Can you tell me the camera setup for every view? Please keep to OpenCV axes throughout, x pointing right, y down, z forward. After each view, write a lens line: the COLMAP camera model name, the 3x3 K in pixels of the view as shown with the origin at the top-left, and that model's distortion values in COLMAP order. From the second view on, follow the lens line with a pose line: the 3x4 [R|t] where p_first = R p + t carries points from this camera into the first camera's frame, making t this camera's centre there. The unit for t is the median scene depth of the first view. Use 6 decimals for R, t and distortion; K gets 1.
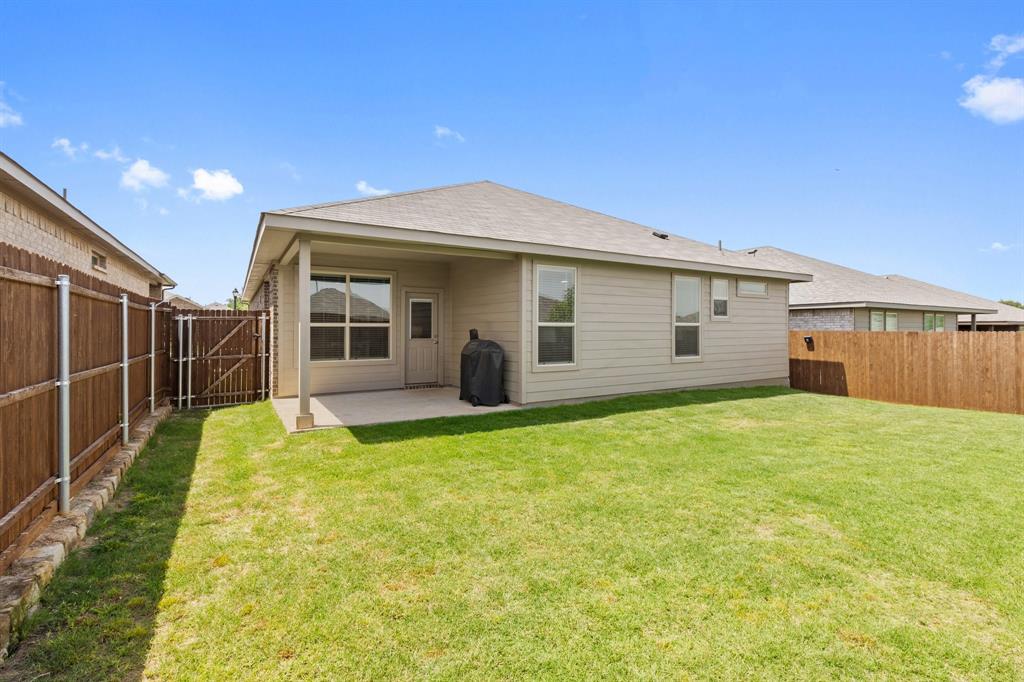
lens RADIAL K [[453.0, 0, 508.6], [0, 453.0, 334.4], [0, 0, 1]] dist [-0.000179, -0.000314]
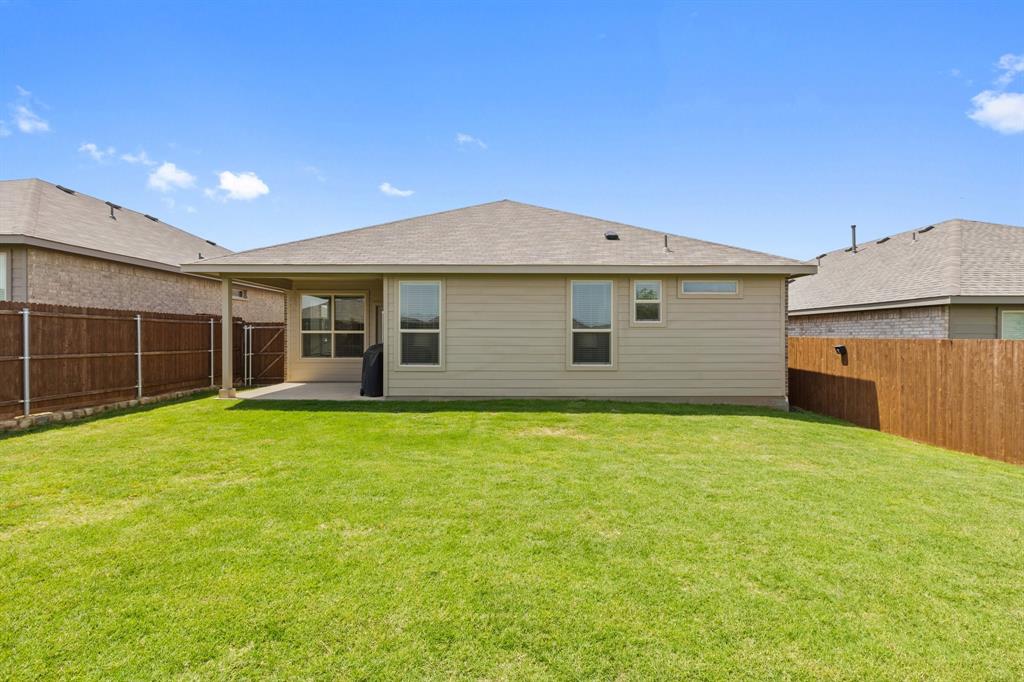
lens RADIAL K [[455.9, 0, 514.0], [0, 455.9, 335.9], [0, 0, 1]] dist [-0.000730, -0.000683]
pose [[0.862249, 0.001922, -0.506481, 0.830706], [-0.007972, 0.999920, -0.009778, 0.000024], [0.506422, 0.012469, 0.862196, 0.101335]]
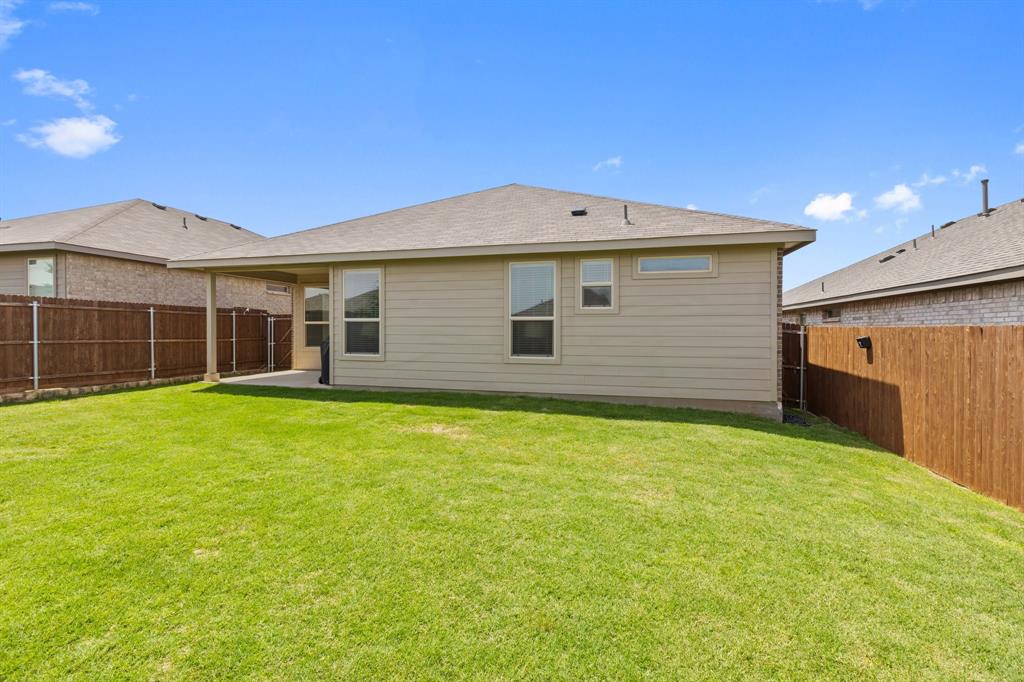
lens RADIAL K [[453.0, 0, 508.6], [0, 453.0, 334.4], [0, 0, 1]] dist [-0.000179, -0.000314]
pose [[0.695295, 0.008348, -0.718676, 1.091573], [-0.011971, 0.999928, 0.000032, 0.009240], [0.718624, 0.008581, 0.695346, 0.428224]]
